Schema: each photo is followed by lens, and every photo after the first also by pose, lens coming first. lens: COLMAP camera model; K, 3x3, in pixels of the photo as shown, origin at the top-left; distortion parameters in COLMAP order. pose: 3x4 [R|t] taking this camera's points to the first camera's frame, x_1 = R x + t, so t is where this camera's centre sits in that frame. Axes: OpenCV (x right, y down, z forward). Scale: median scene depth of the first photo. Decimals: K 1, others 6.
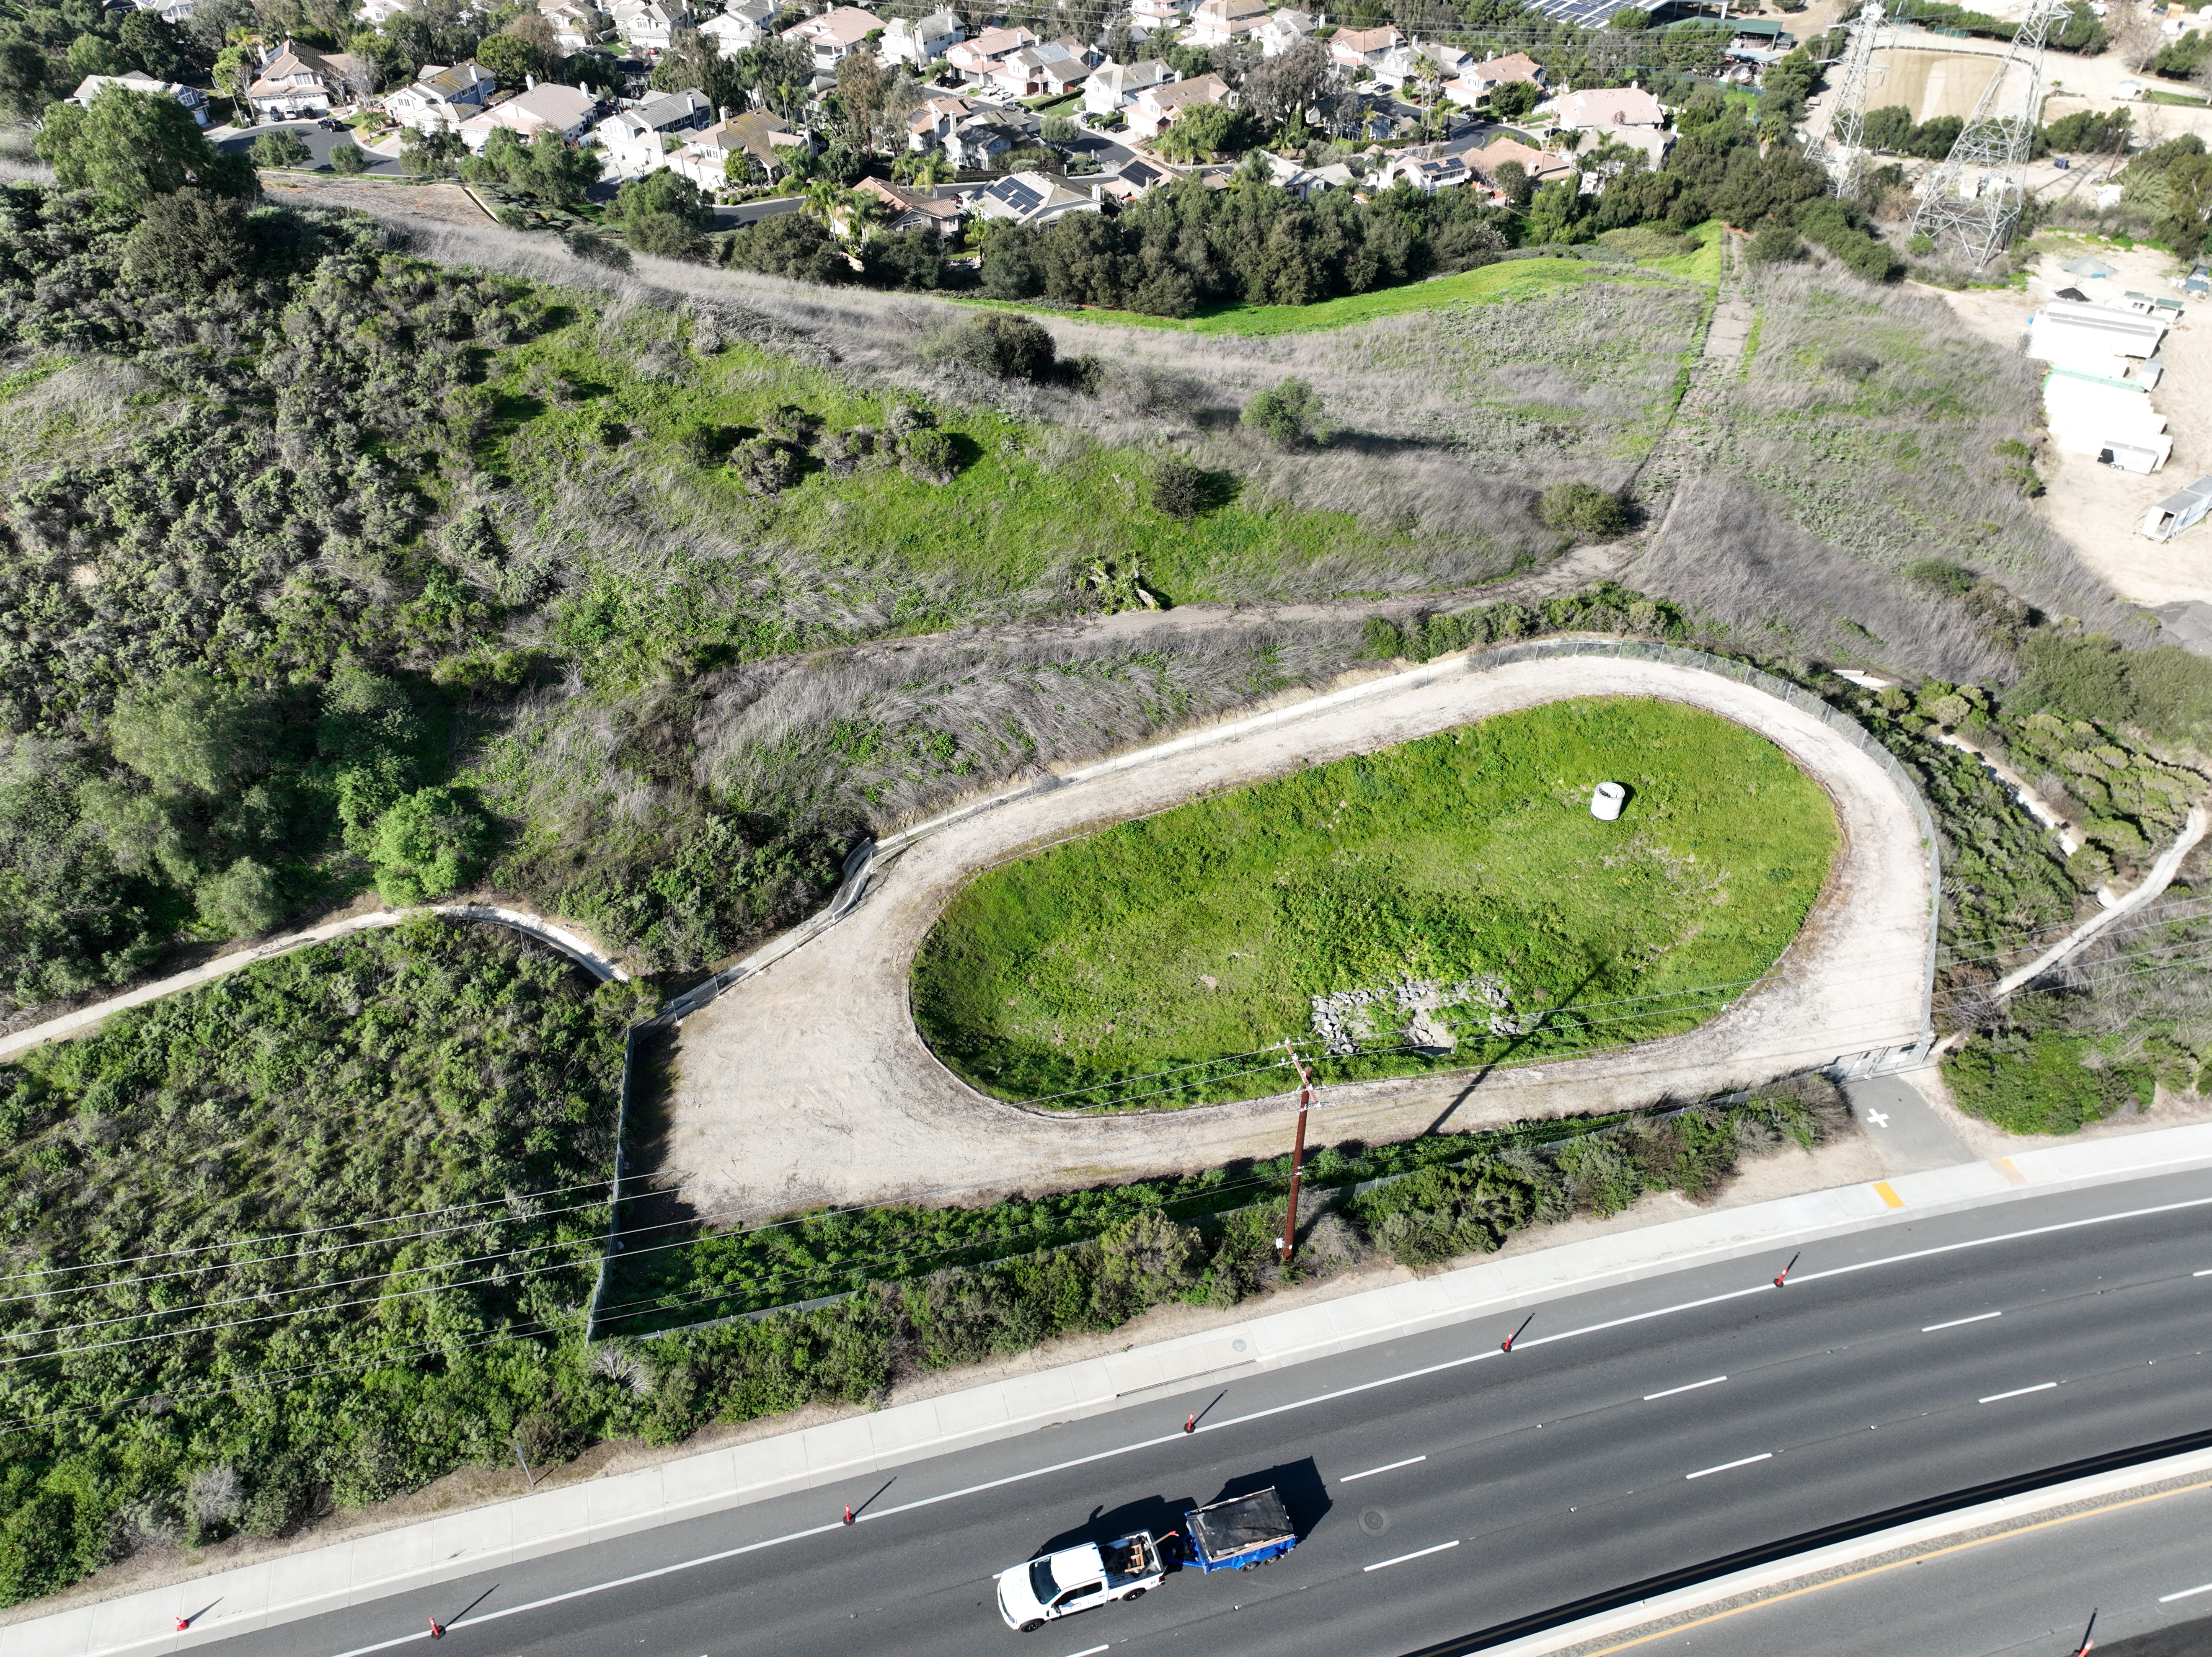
lens RADIAL K [[1561.4, 0, 1105.5], [0, 1561.4, 820.5], [0, 0, 1]] dist [-0.002914, 0.020648]
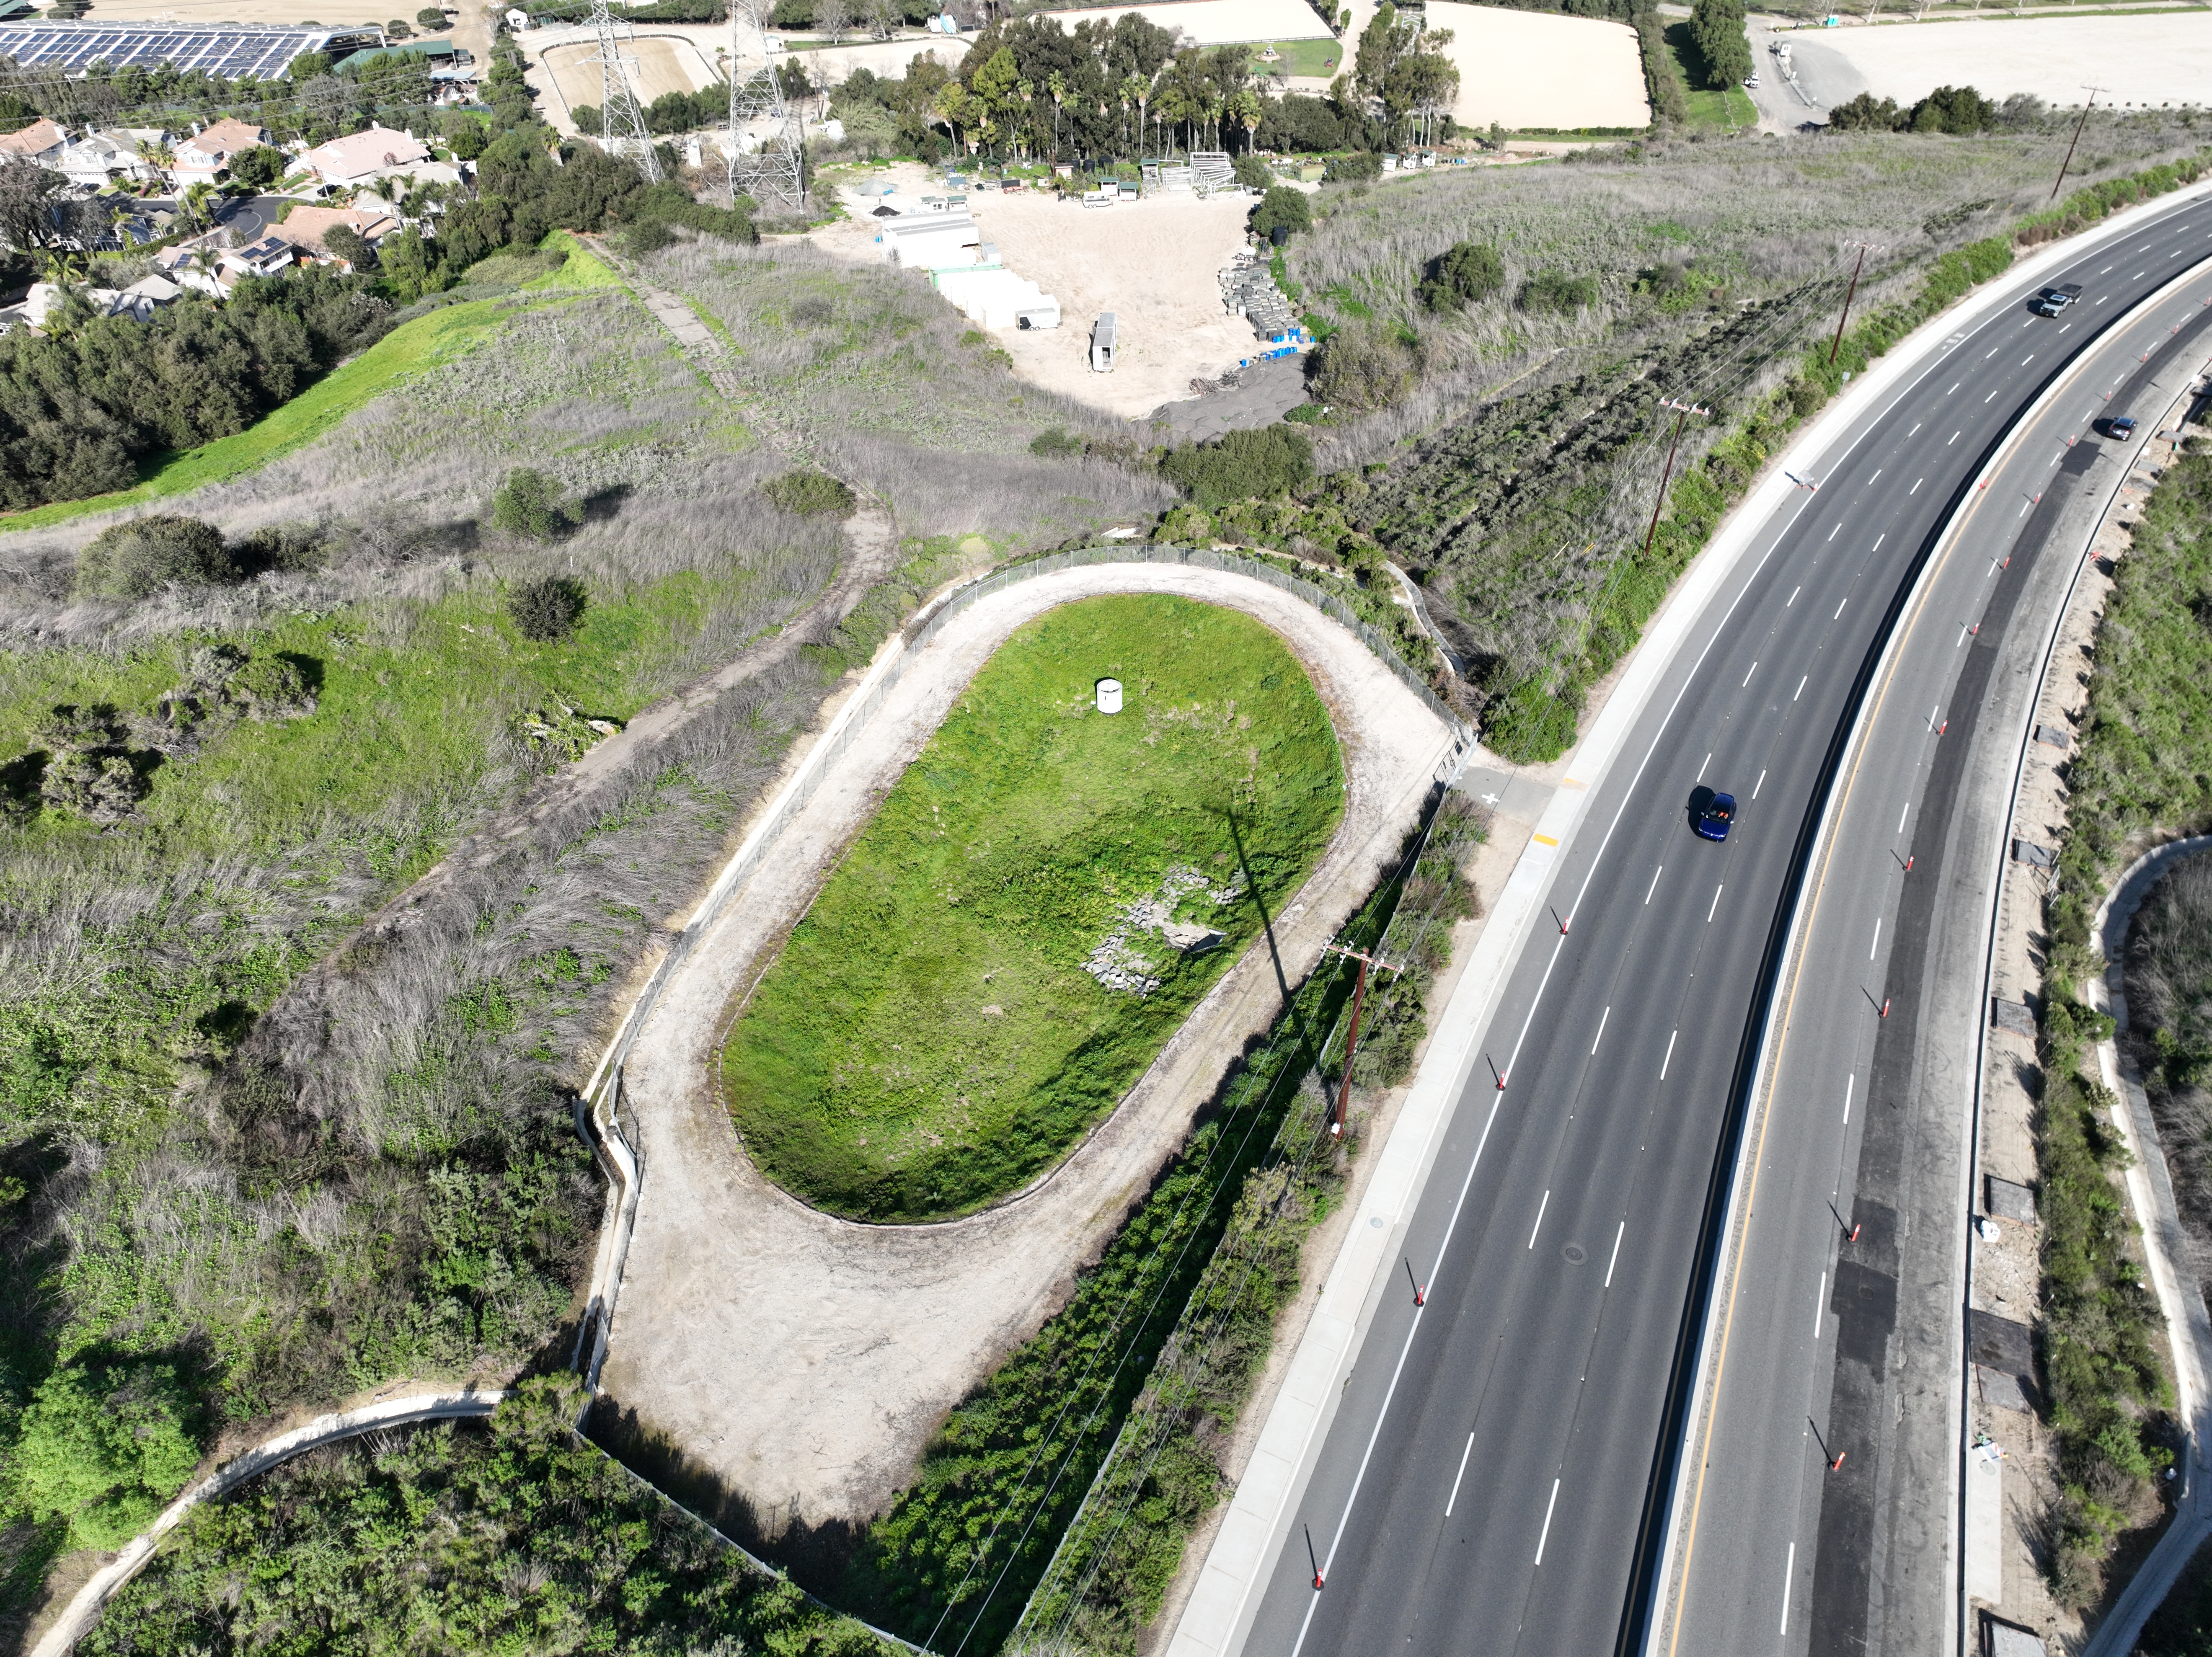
lens RADIAL K [[1561.4, 0, 1105.7], [0, 1561.4, 818.4], [0, 0, 1]] dist [-0.002914, 0.020648]
pose [[0.675465, -0.466080, 0.571416, -0.371816], [0.472152, 0.868600, 0.150355, -0.110767], [-0.566410, 0.168235, 0.806769, 0.133656]]
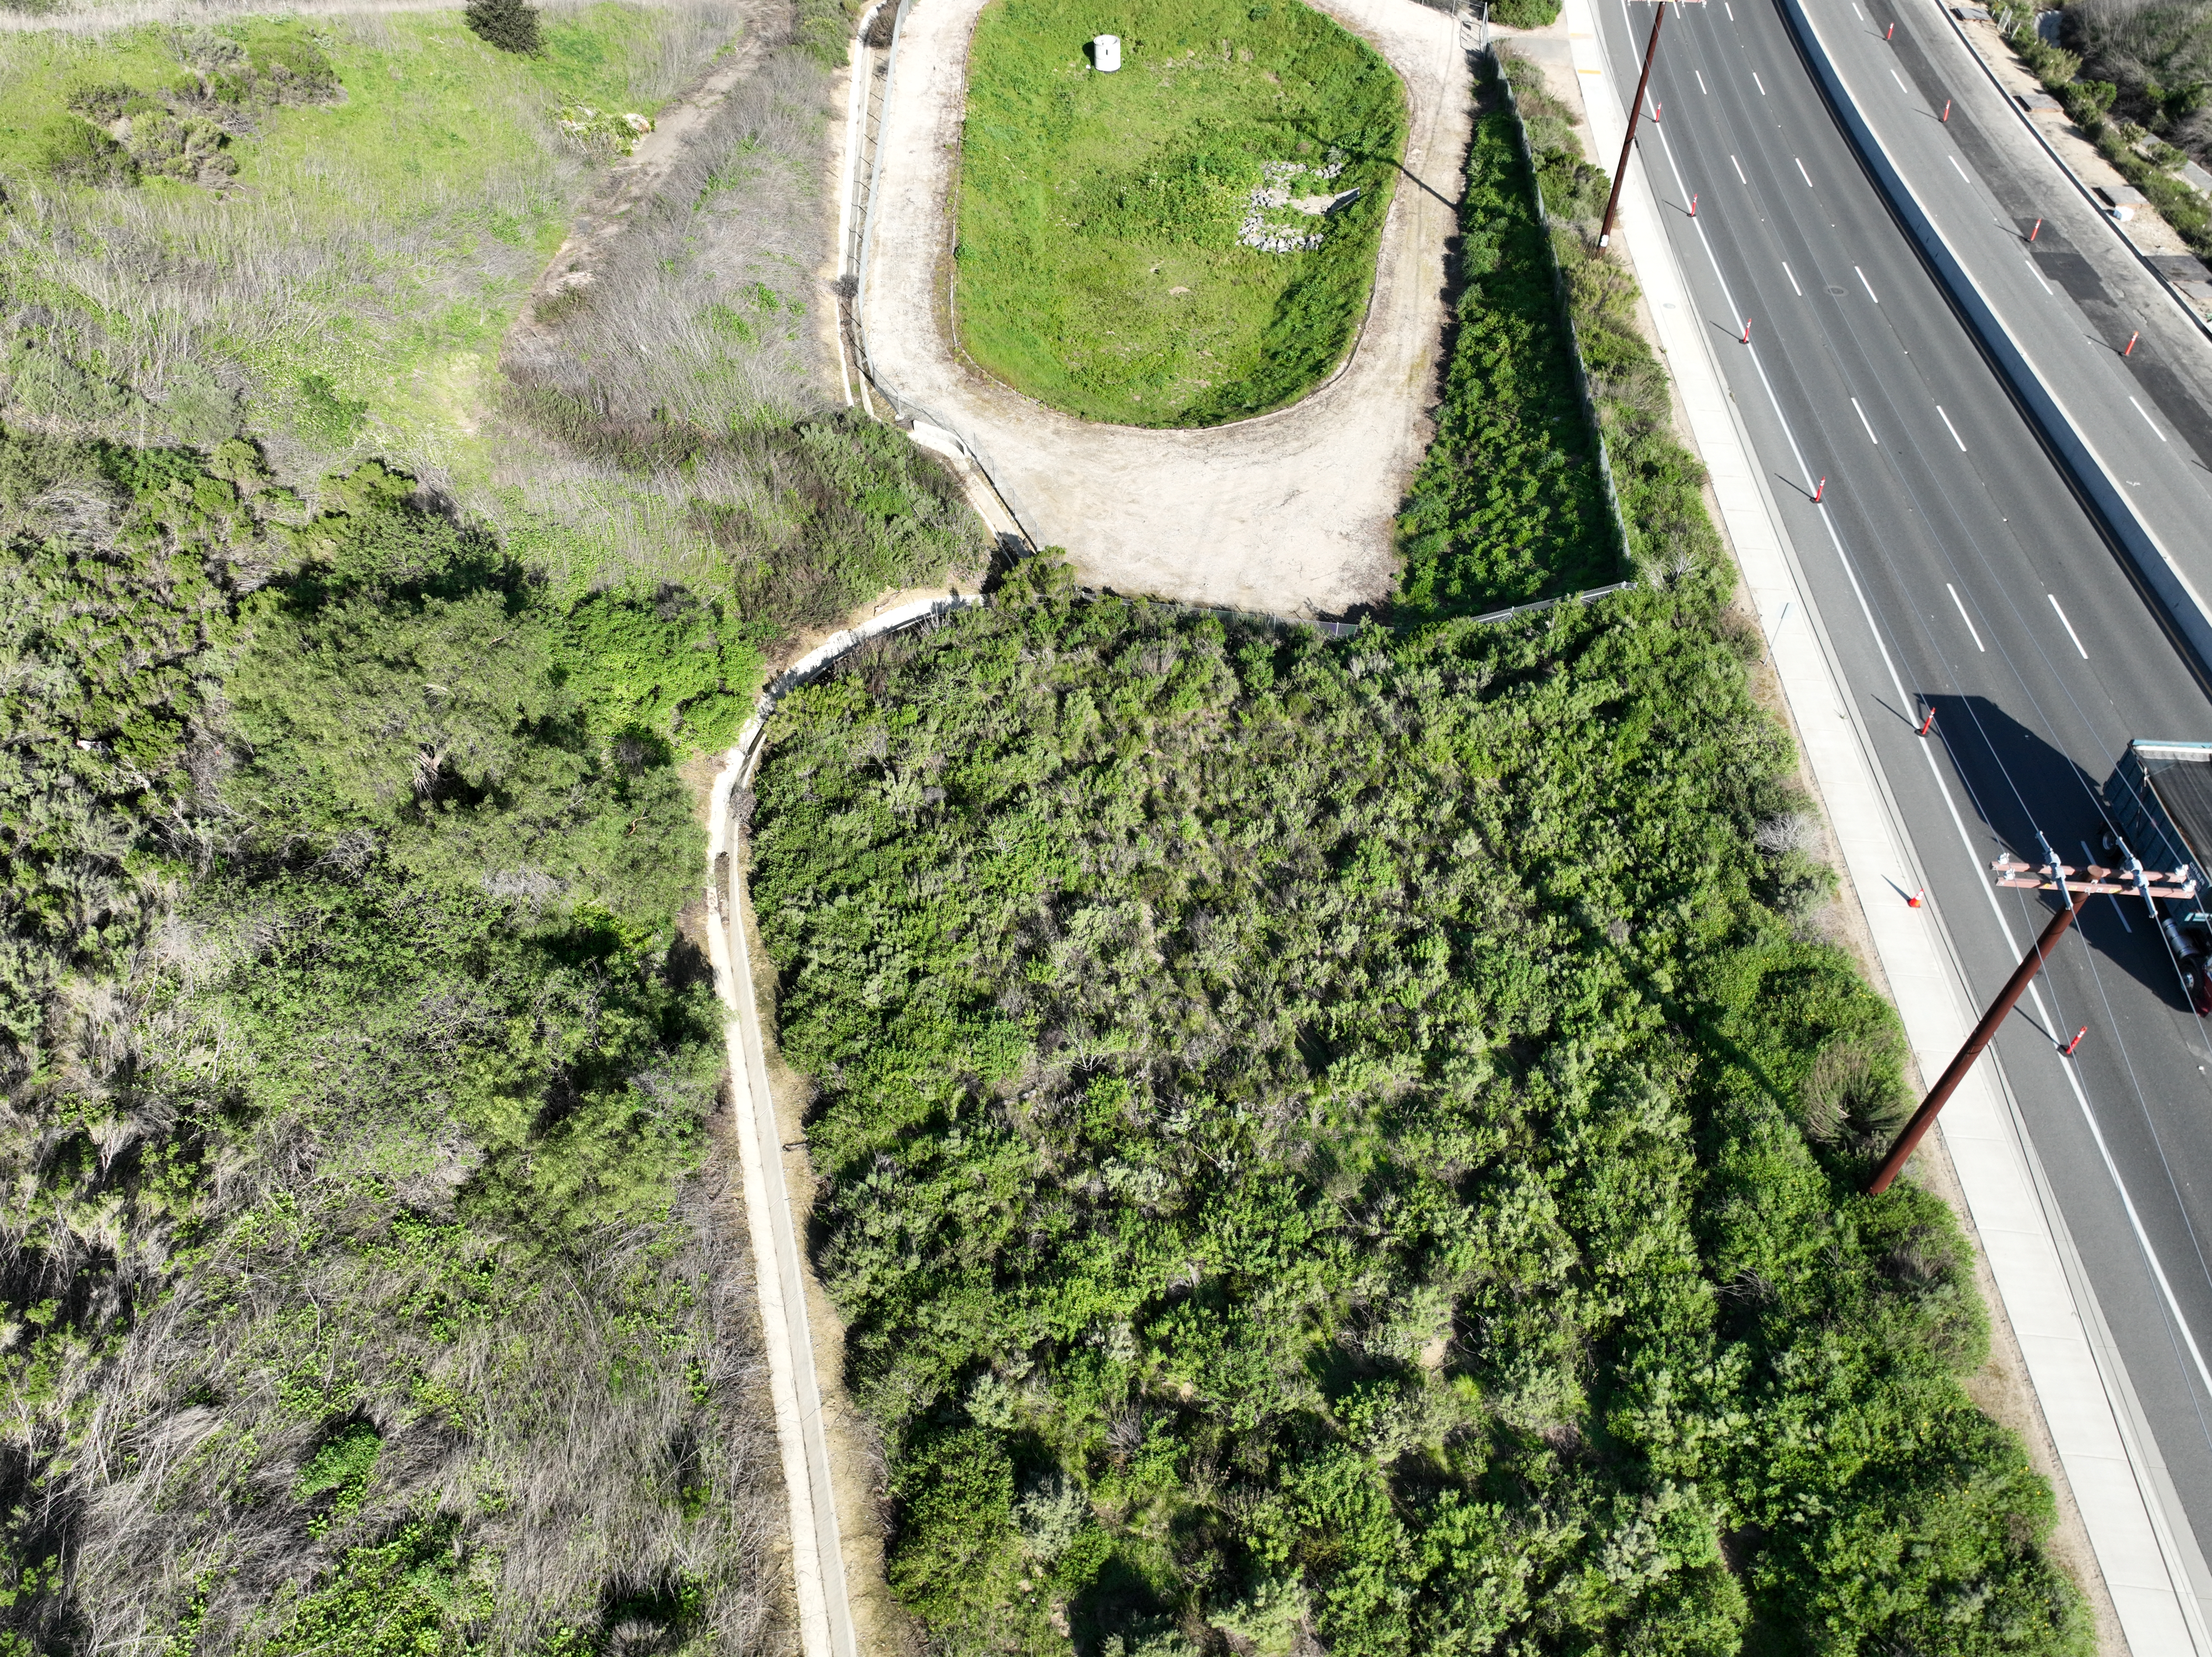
lens RADIAL K [[1561.4, 0, 1107.8], [0, 1561.4, 828.4], [0, 0, 1]] dist [-0.002914, 0.020648]
pose [[0.376096, -0.687555, 0.621144, -0.744475], [0.601595, 0.691046, 0.400672, -0.077932], [-0.704724, 0.222987, 0.673529, 0.424000]]
